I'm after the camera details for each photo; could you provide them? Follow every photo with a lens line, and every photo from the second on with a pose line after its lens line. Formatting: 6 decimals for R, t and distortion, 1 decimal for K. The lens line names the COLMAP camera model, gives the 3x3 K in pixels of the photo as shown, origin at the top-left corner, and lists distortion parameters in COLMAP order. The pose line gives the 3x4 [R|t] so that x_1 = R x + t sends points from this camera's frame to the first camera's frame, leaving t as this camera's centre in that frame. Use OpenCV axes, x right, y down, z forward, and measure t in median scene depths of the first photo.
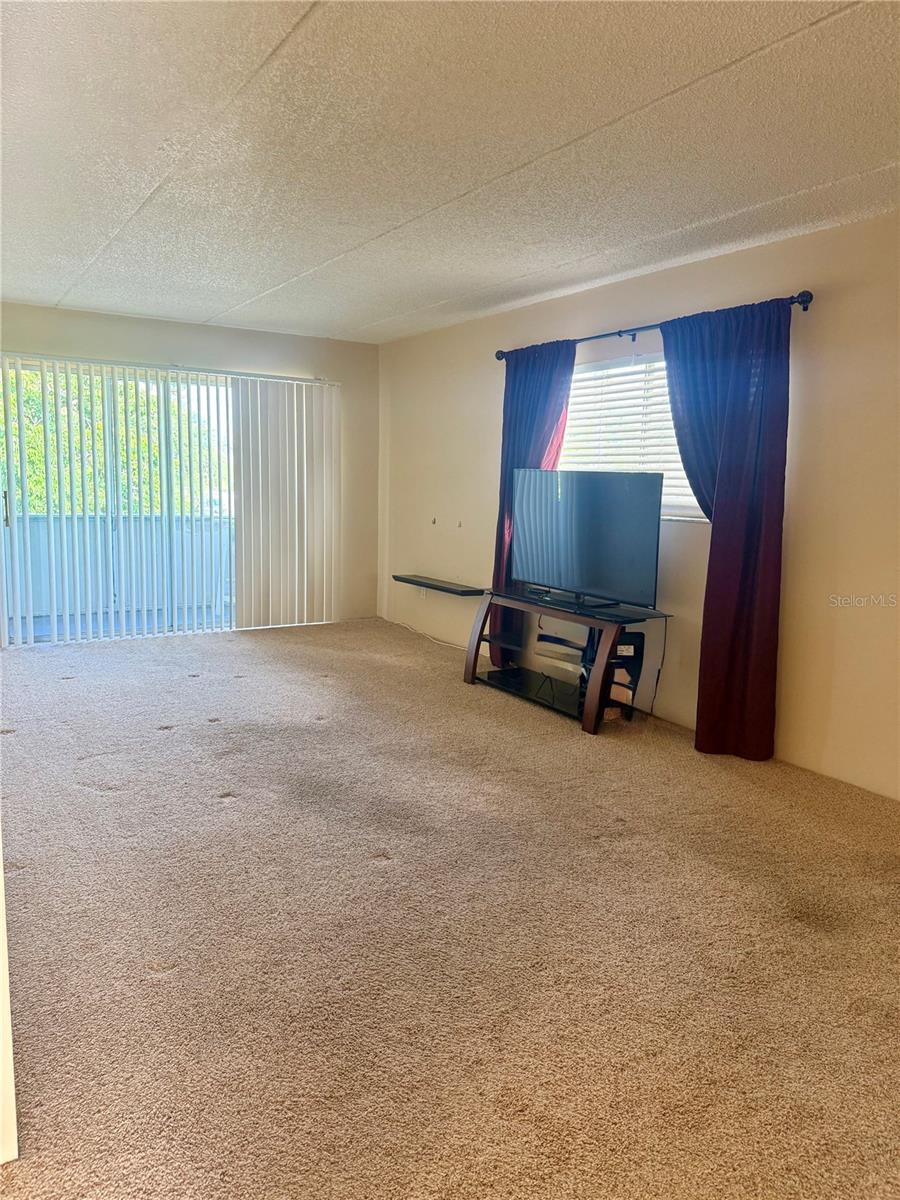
lens RADIAL K [[856.6, 0, 448.5], [0, 856.6, 599.1], [0, 0, 1]] dist [0.026739, -0.047127]
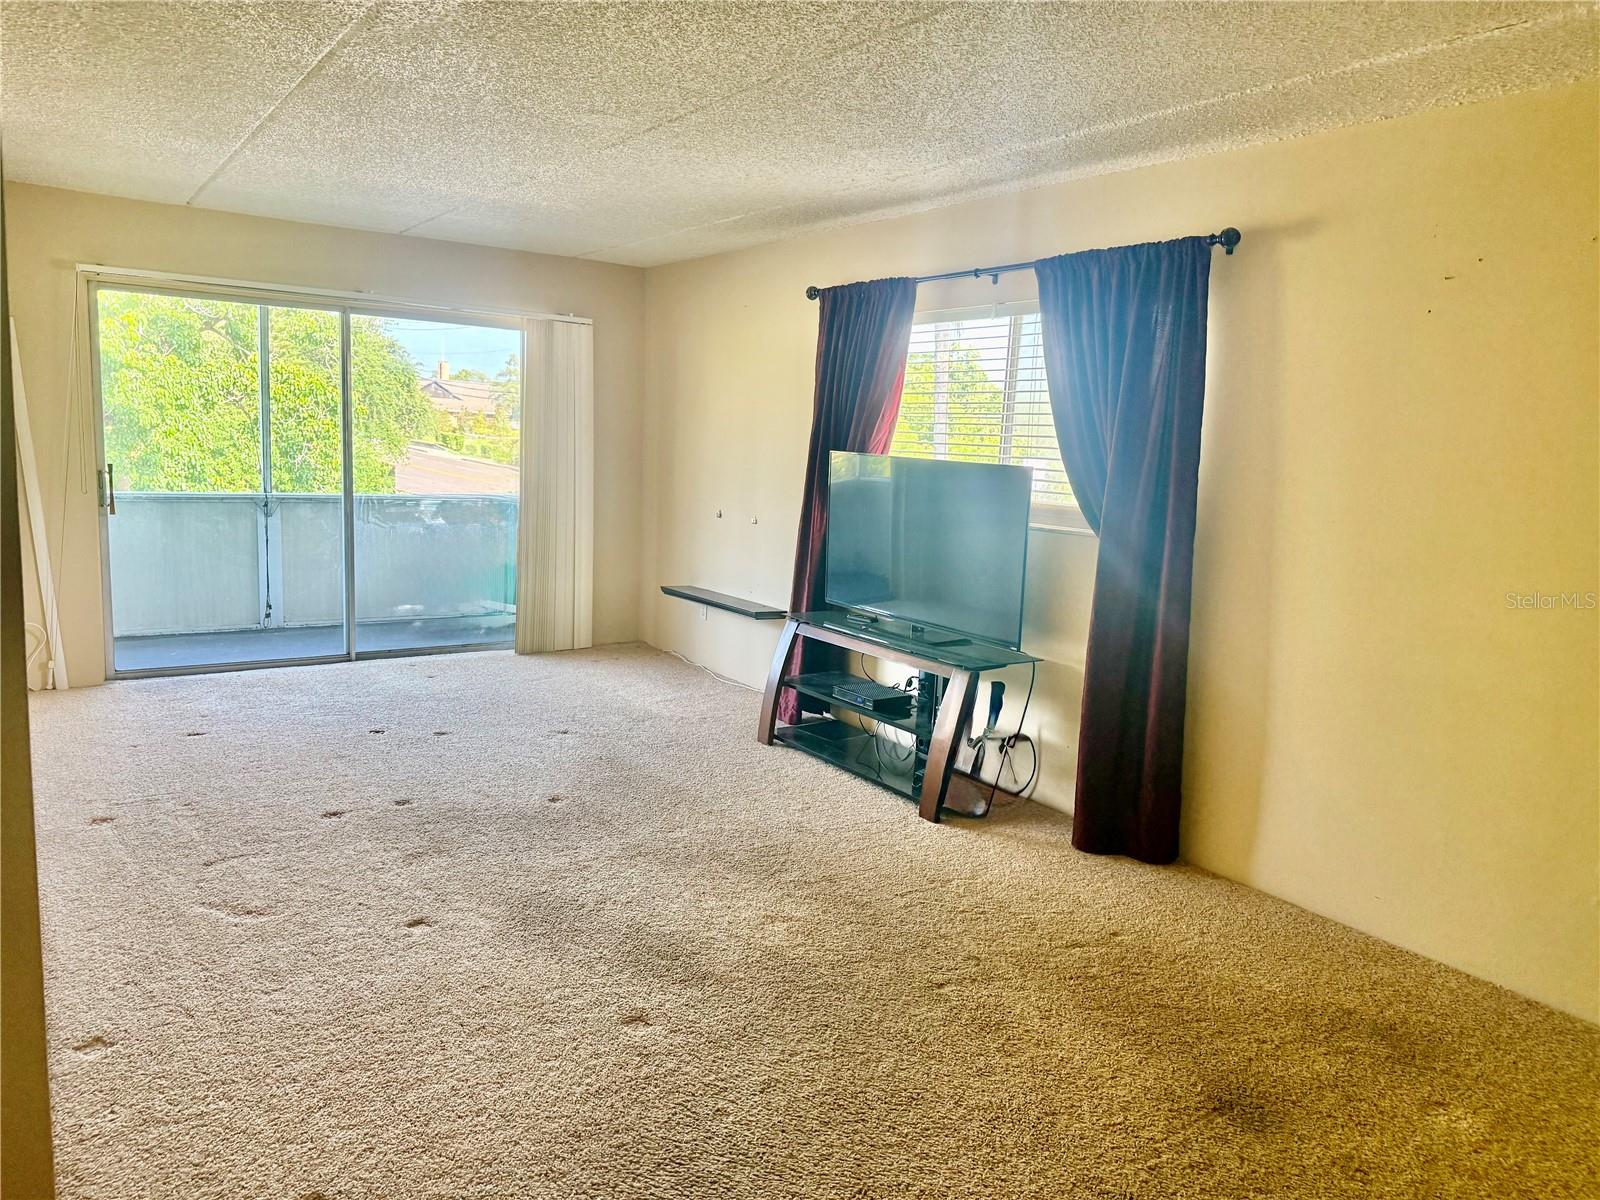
lens RADIAL K [[1142.1, 0, 803.9], [0, 1142.1, 599.9], [0, 0, 1]] dist [0.026739, -0.047127]
pose [[0.998179, 0.012706, 0.058960, -0.001931], [-0.012972, 0.999907, 0.004131, -0.040883], [-0.058902, -0.004889, 0.998252, 0.043771]]
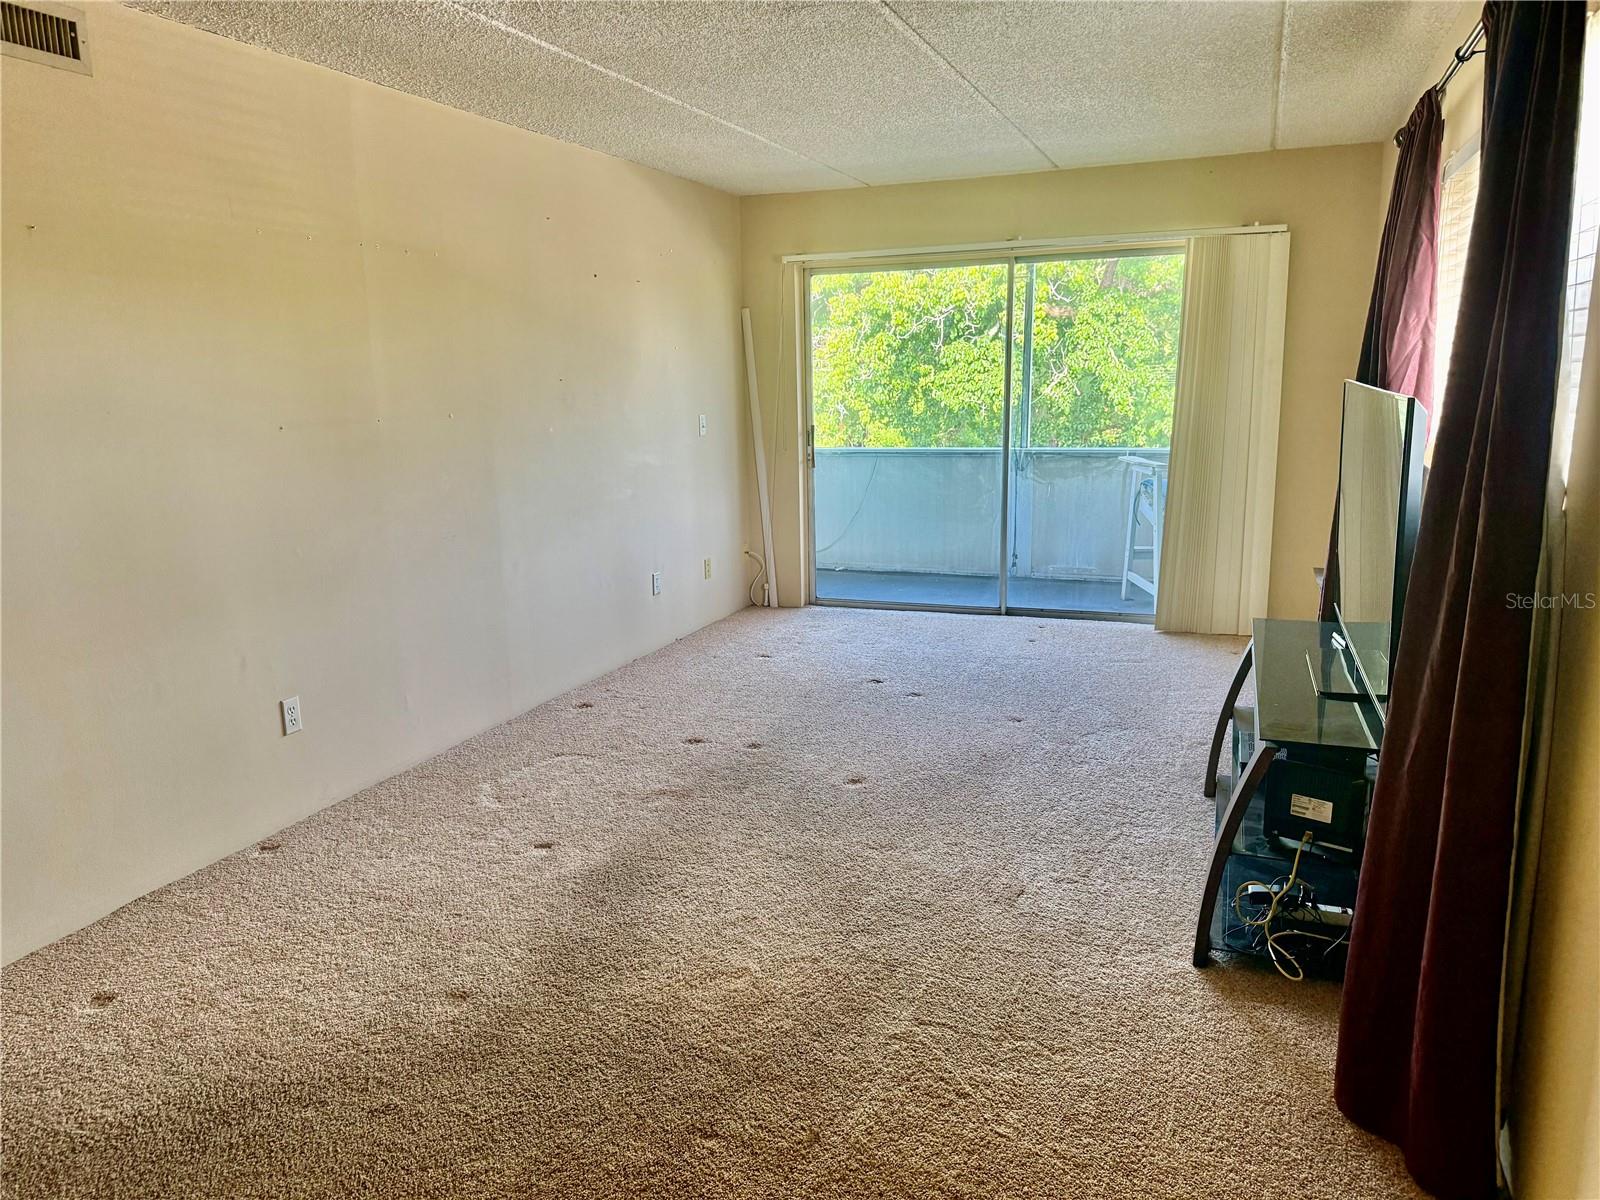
lens RADIAL K [[1122.1, 0, 798.7], [0, 1122.1, 602.2], [0, 0, 1]] dist [0.106081, -0.157387]
pose [[0.589703, 0.126562, -0.797642, 0.609741], [-0.078696, 0.991950, 0.099213, -0.098724], [0.803777, 0.004265, 0.594915, 0.539591]]
